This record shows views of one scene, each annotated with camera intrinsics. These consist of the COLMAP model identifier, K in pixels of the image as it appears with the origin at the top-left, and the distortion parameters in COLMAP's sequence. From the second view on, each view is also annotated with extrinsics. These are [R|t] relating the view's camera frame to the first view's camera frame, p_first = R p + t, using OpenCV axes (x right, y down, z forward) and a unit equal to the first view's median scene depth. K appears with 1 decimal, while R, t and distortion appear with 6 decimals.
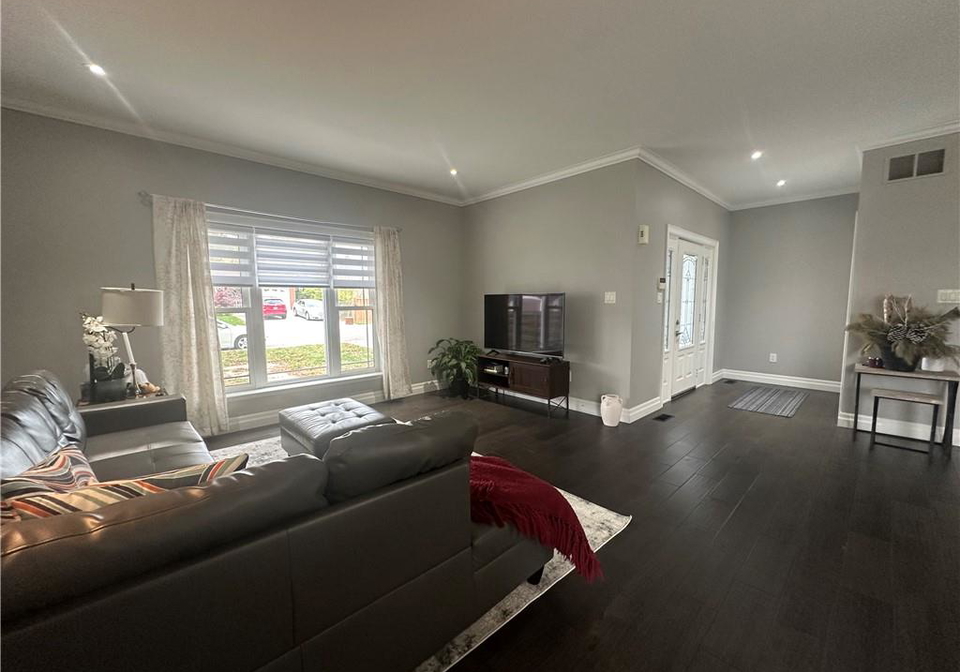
lens RADIAL K [[386.7, 0, 480.0], [0, 386.7, 336.0], [0, 0, 1]] dist [0.000814, 0.000065]
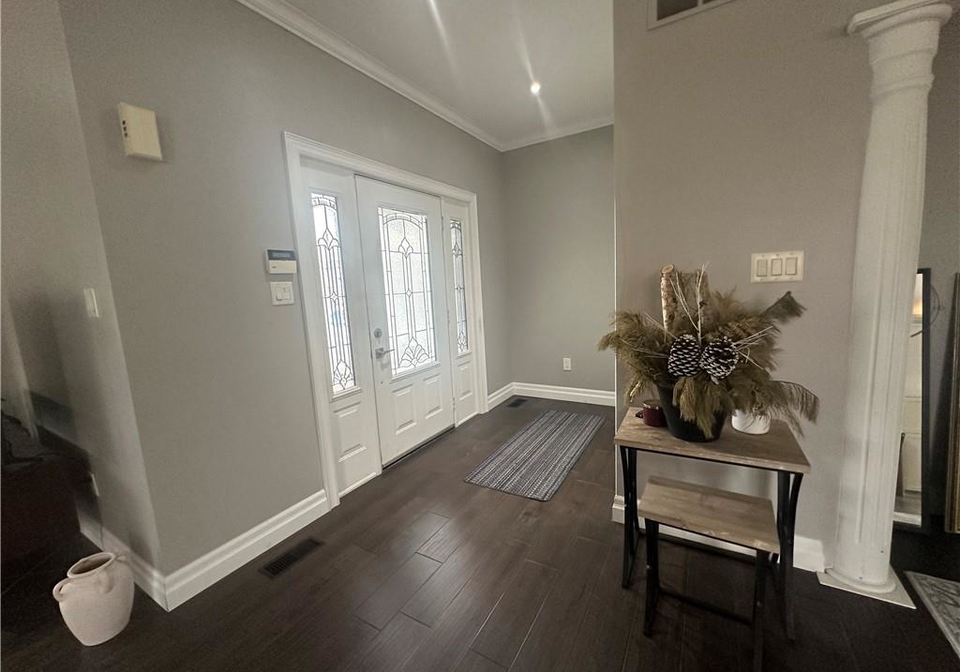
lens RADIAL K [[386.7, 0, 480.0], [0, 386.7, 336.0], [0, 0, 1]] dist [0.000814, 0.000065]
pose [[0.960842, -0.085051, 0.263723, 0.717722], [0.075600, 0.996086, 0.045800, -0.064928], [-0.266586, -0.024069, 0.963511, 0.619256]]
